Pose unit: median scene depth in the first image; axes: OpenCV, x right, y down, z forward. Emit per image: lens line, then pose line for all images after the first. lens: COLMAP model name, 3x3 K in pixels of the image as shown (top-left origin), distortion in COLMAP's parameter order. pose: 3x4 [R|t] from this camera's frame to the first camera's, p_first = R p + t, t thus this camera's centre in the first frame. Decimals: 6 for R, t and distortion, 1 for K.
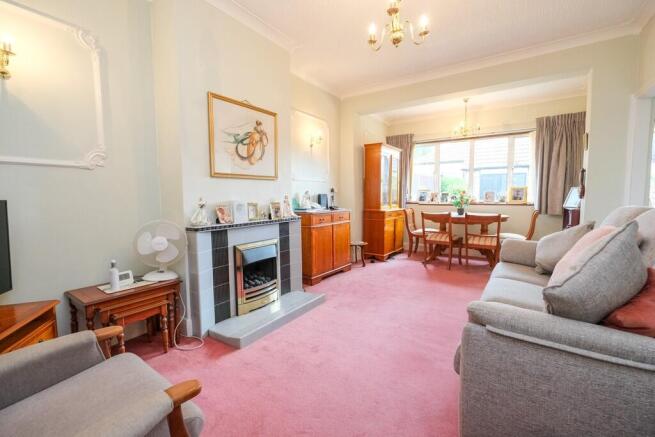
lens RADIAL K [[282.0, 0, 327.5], [0, 282.0, 218.5], [0, 0, 1]] dist [0.000211, 0.000073]
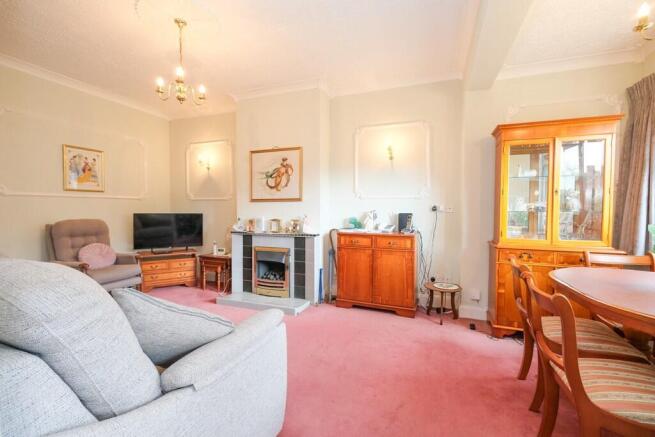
lens RADIAL K [[282.0, 0, 327.5], [0, 282.0, 218.5], [0, 0, 1]] dist [0.000211, 0.000073]
pose [[0.244928, 0.047106, -0.968396, 1.135350], [-0.083518, 0.996131, 0.027331, -0.118253], [0.965937, 0.074184, 0.247915, 0.915189]]
